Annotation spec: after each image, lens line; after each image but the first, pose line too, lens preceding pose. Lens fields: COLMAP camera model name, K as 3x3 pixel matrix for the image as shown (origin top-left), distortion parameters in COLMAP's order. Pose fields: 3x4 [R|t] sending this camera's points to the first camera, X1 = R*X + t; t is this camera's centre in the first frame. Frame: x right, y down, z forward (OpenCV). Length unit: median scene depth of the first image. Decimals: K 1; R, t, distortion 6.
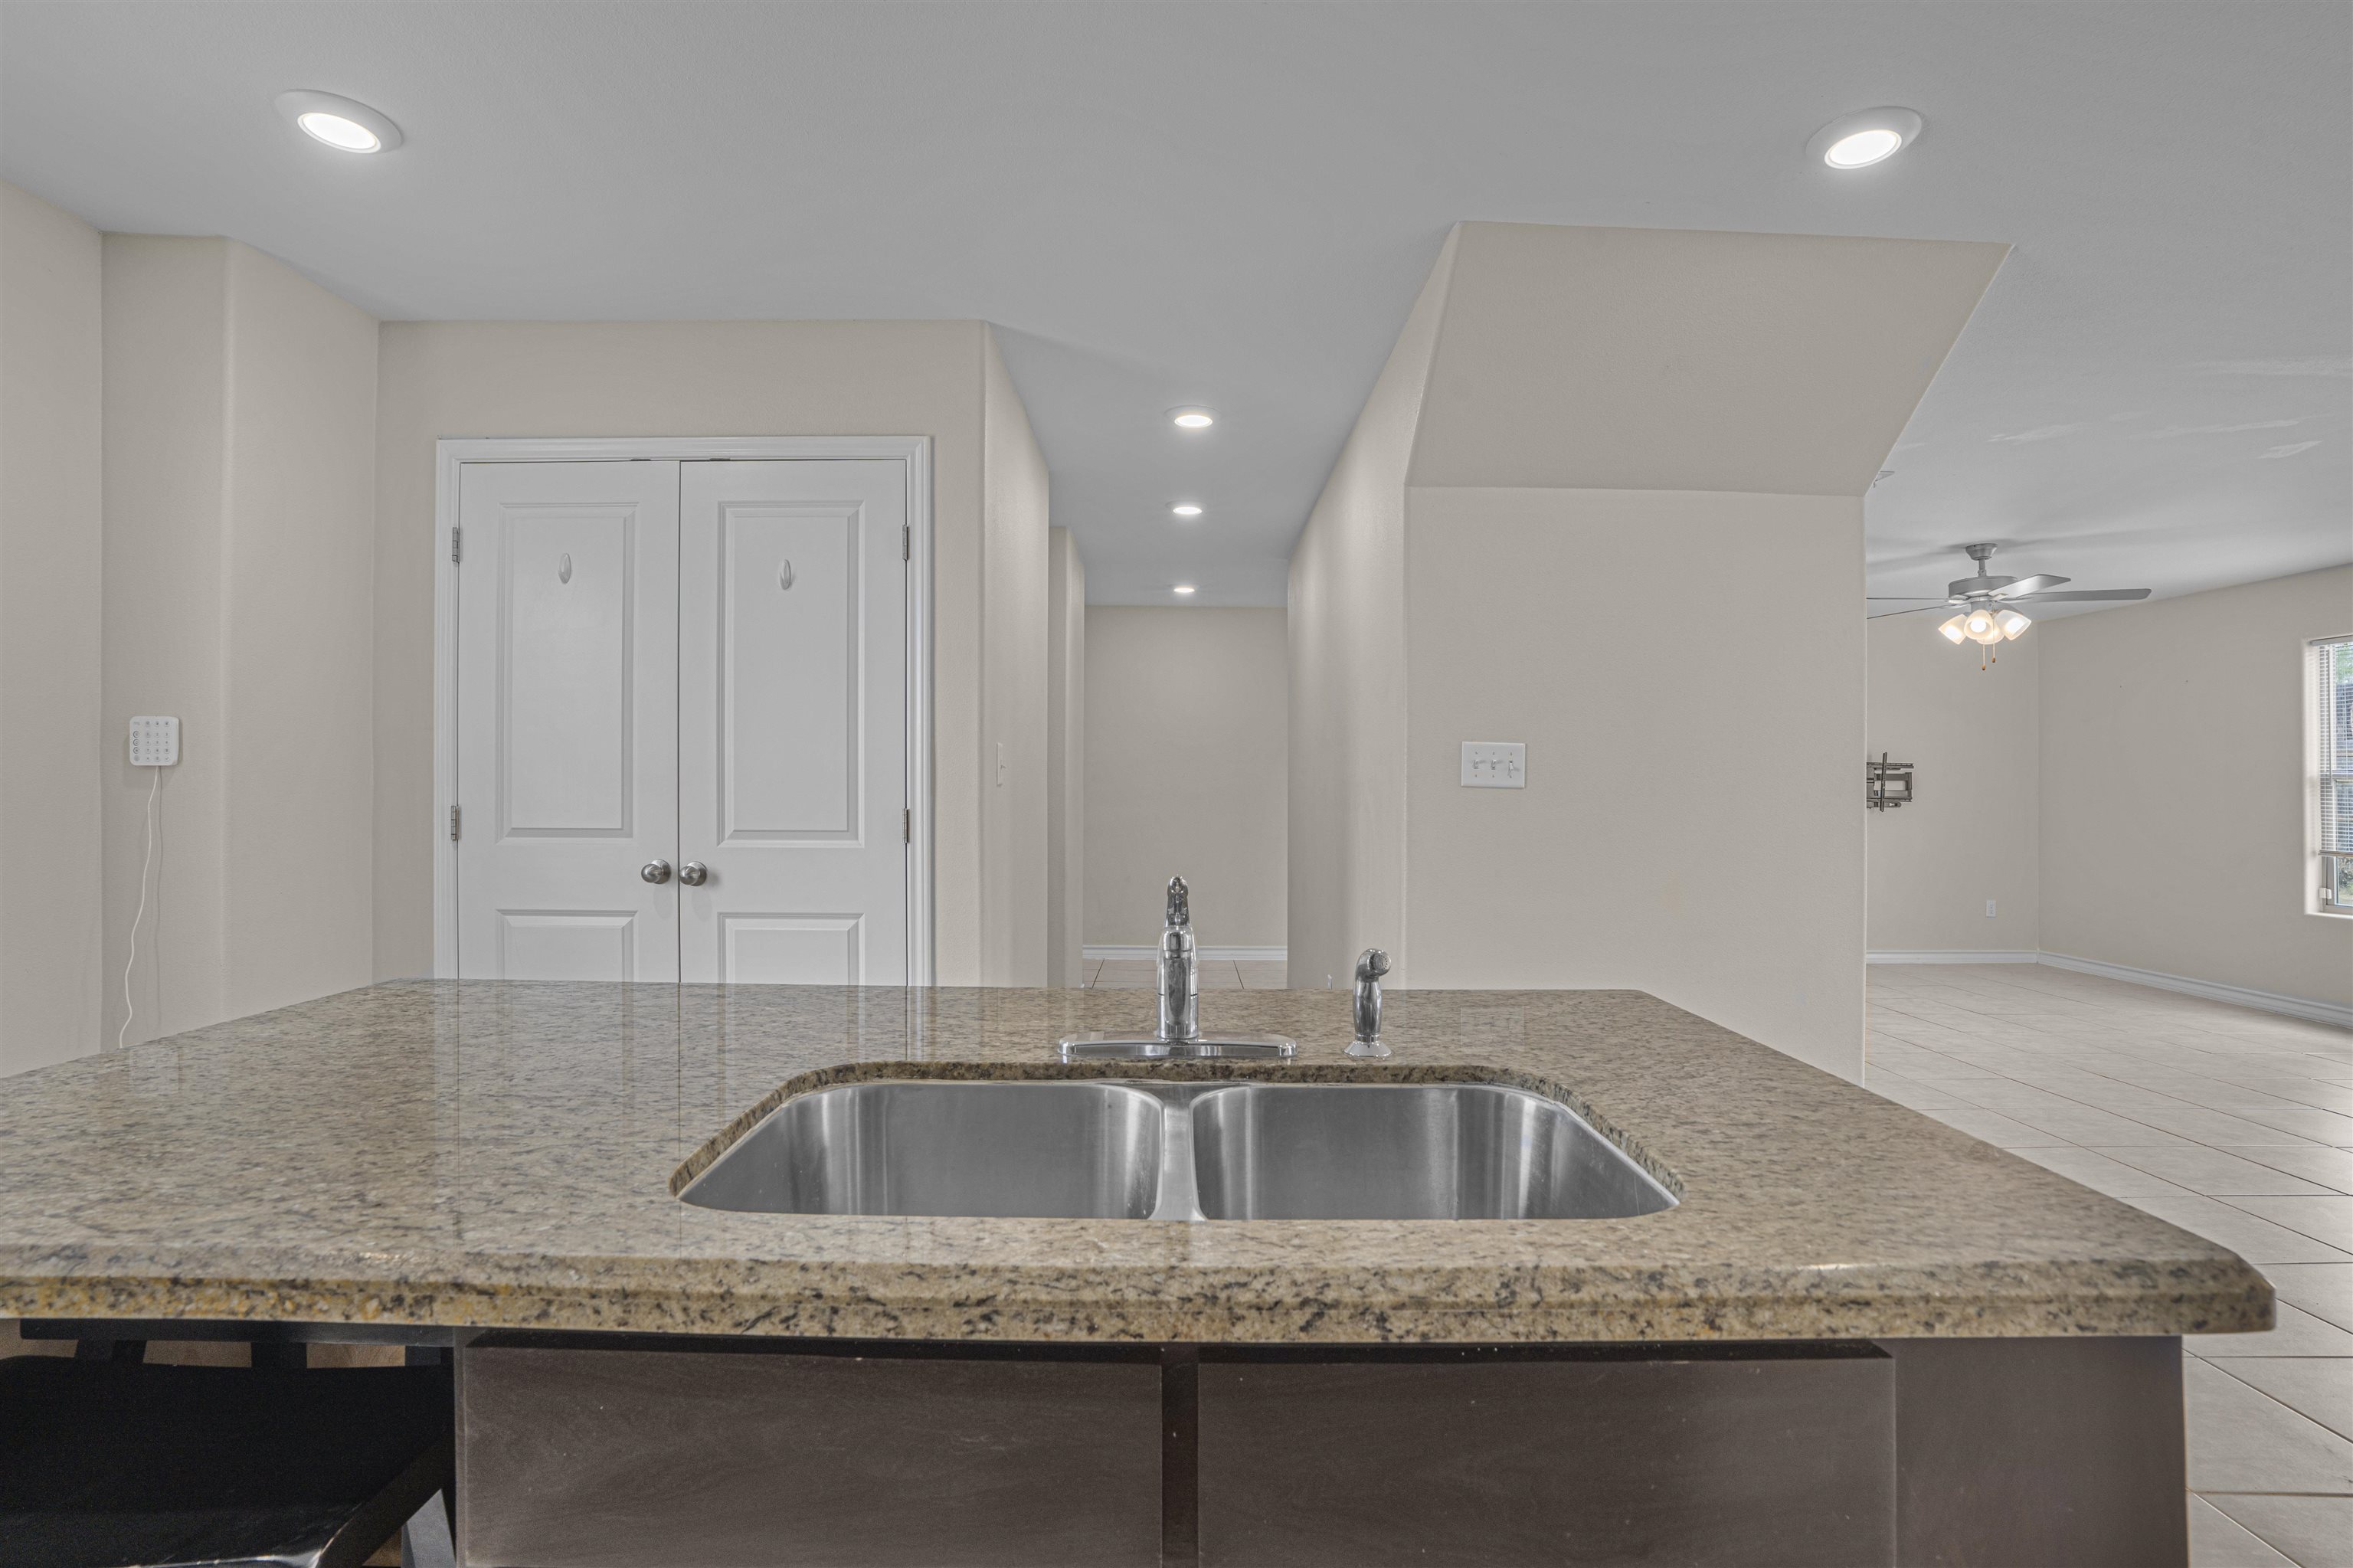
lens RADIAL K [[1099.8, 0, 1171.3], [0, 1099.8, 785.4], [0, 0, 1]] dist [-0.063968, 0.023917]
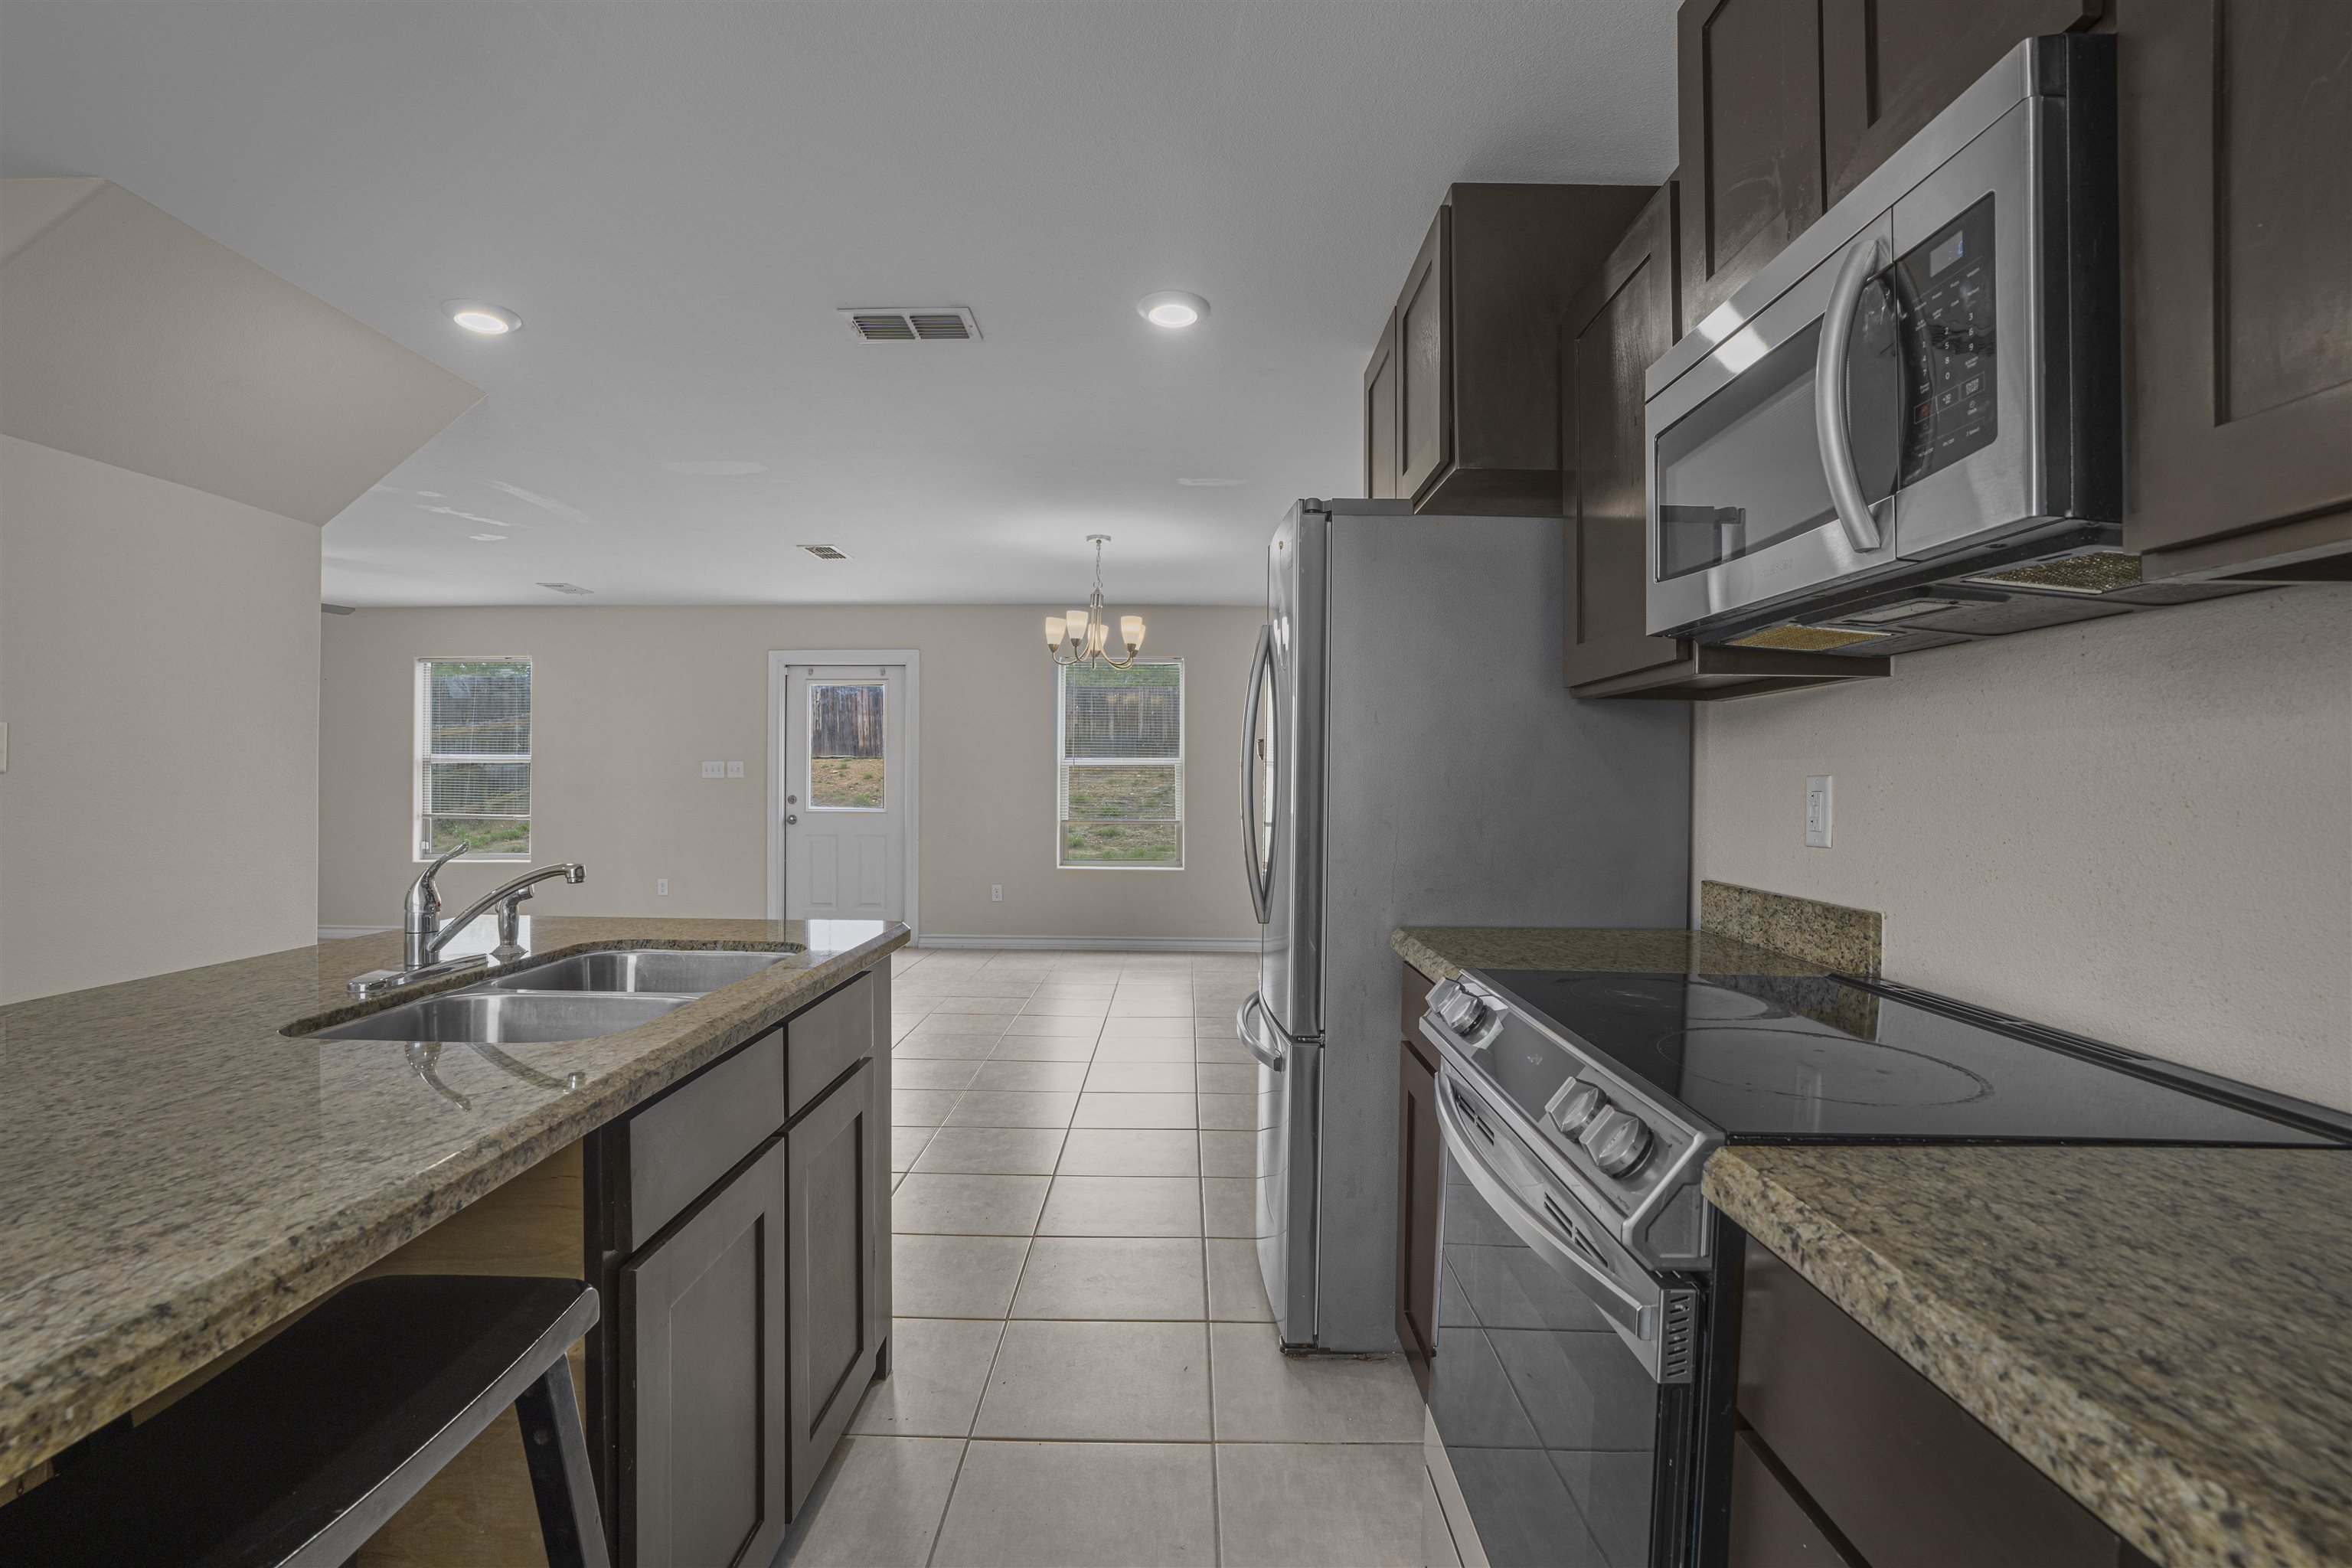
lens RADIAL K [[1099.3, 0, 1170.8], [0, 1099.3, 785.4], [0, 0, 1]] dist [-0.063968, 0.023917]
pose [[0.018125, -0.016143, 0.999705, -1.339314], [-0.007176, 0.999842, 0.016276, -0.016802], [-0.999810, -0.007469, 0.018007, 0.072614]]
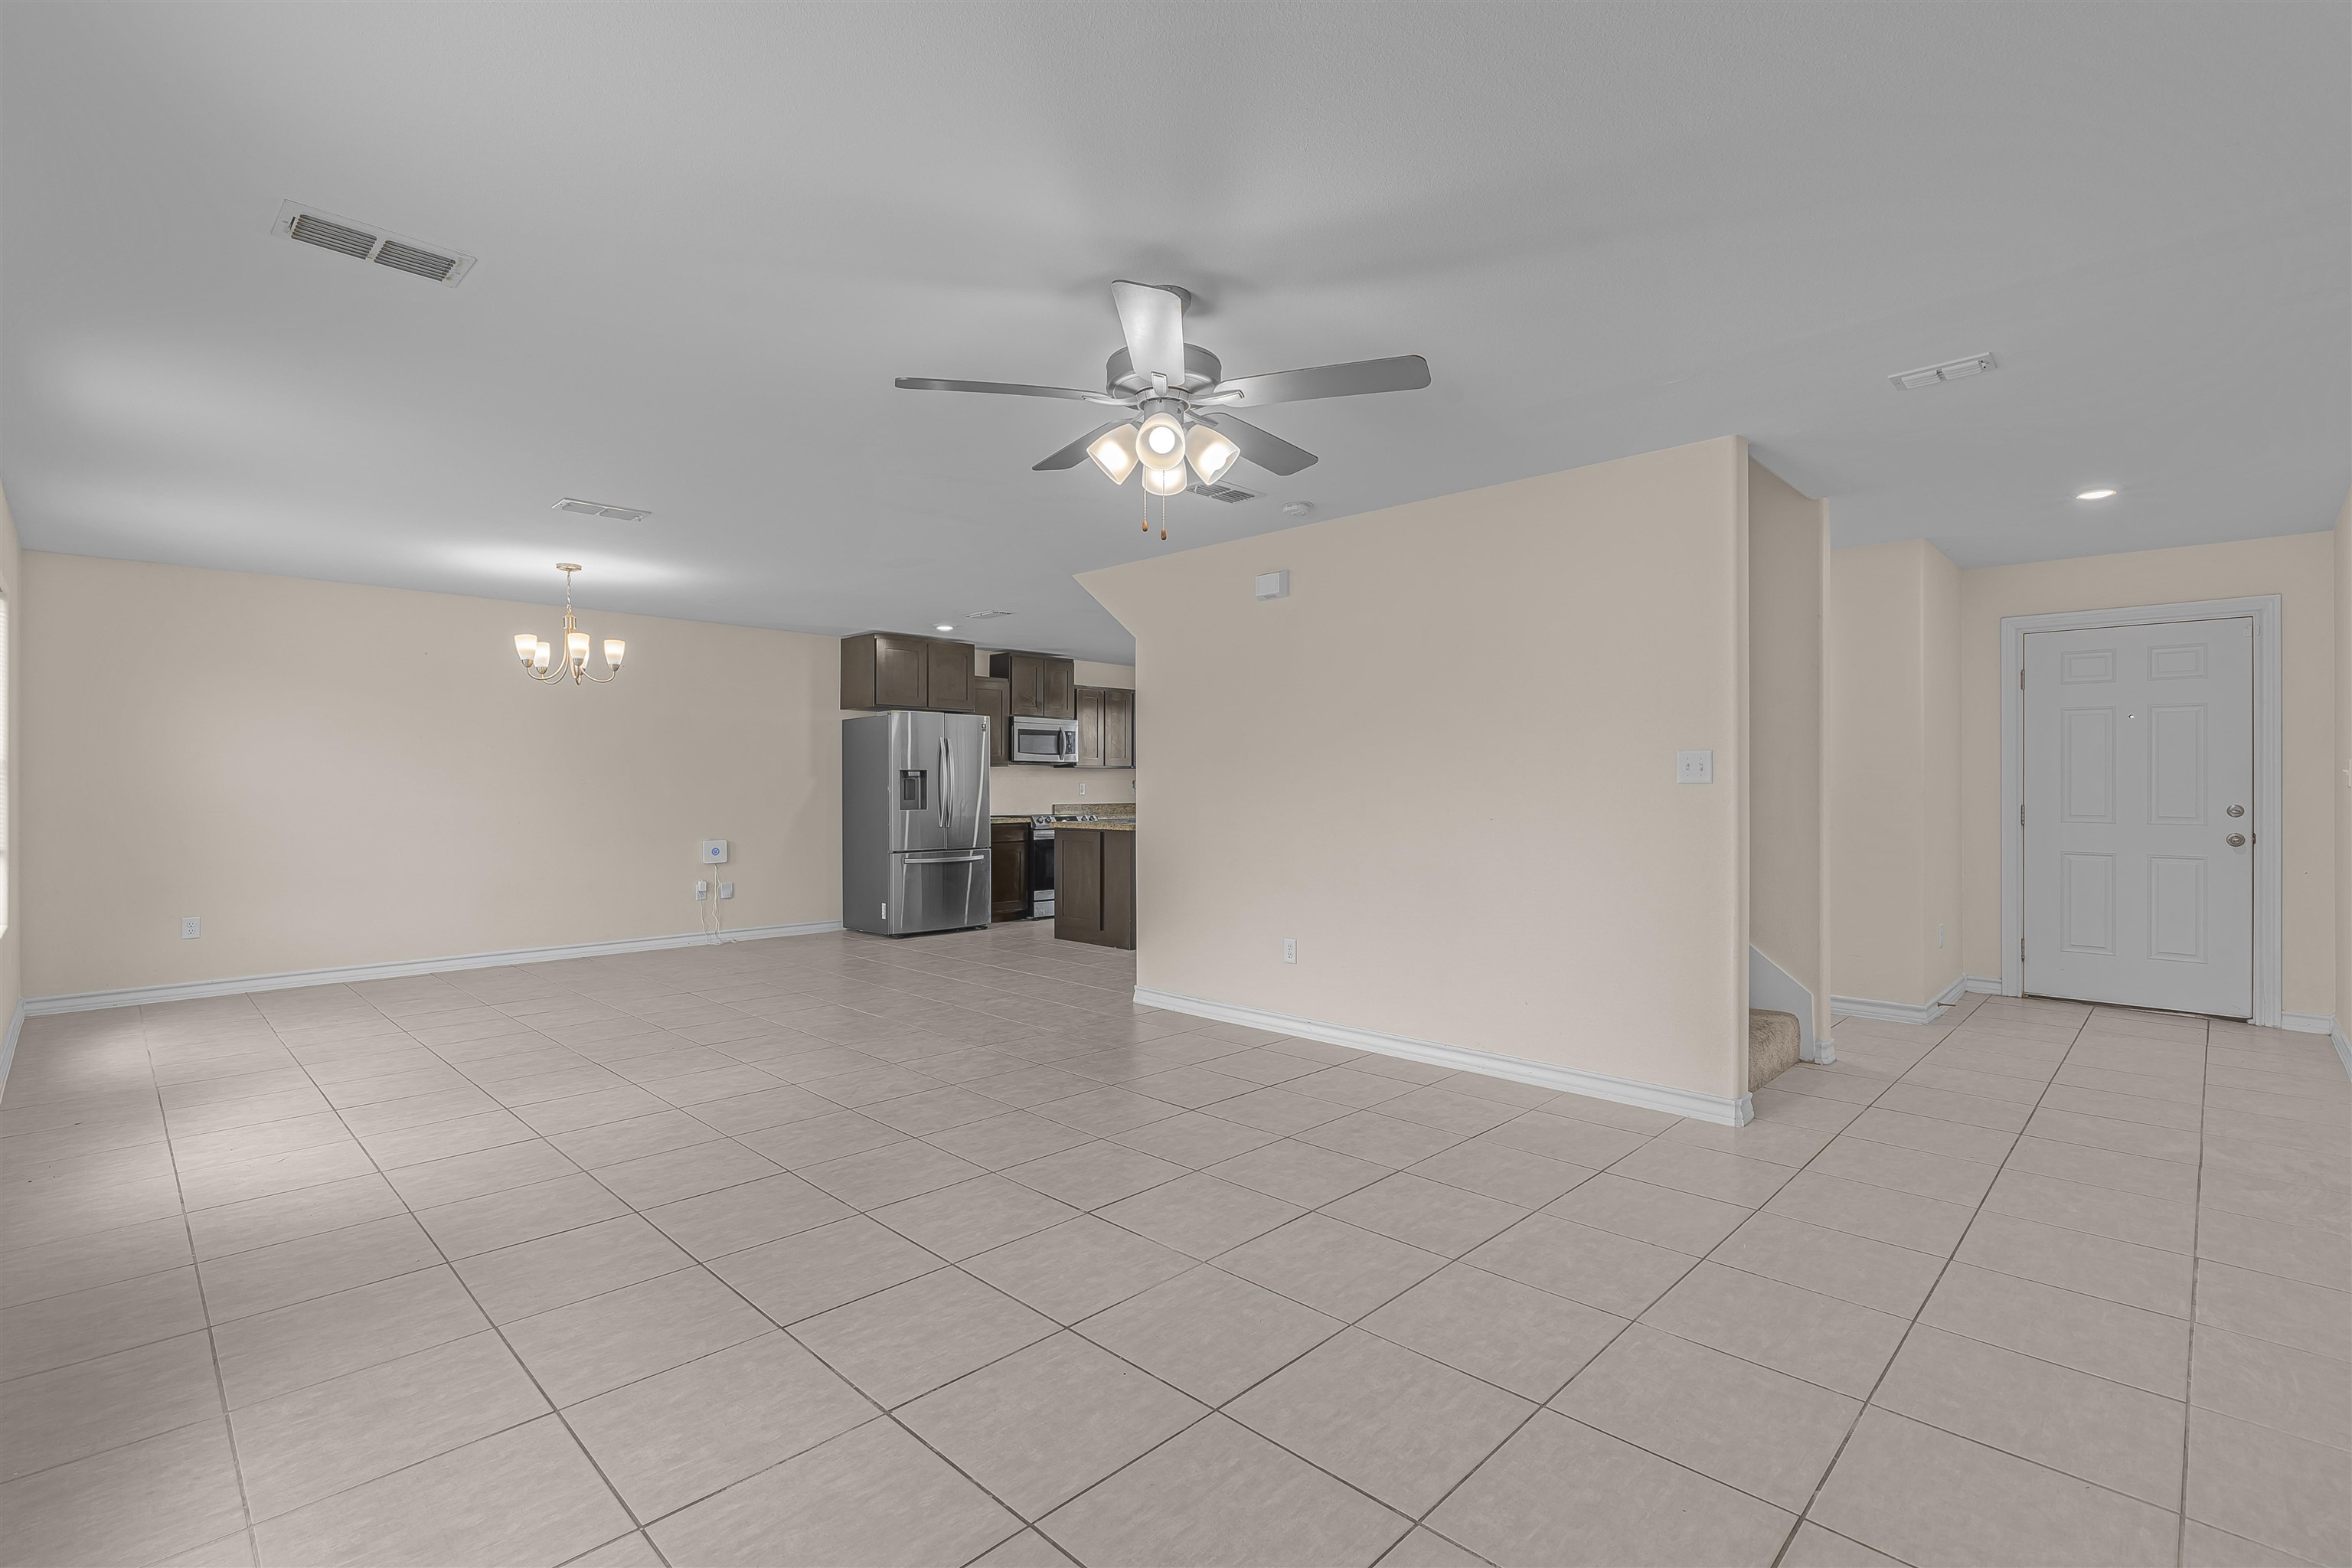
lens RADIAL K [[1065.9, 0, 1172.3], [0, 1065.9, 773.6], [0, 0, 1]] dist [-0.014450, 0.004857]
pose [[-0.704957, -0.018581, -0.709006, 5.178257], [-0.009257, 0.999813, -0.016999, 0.041546], [0.709189, -0.005420, -0.704997, 6.299074]]
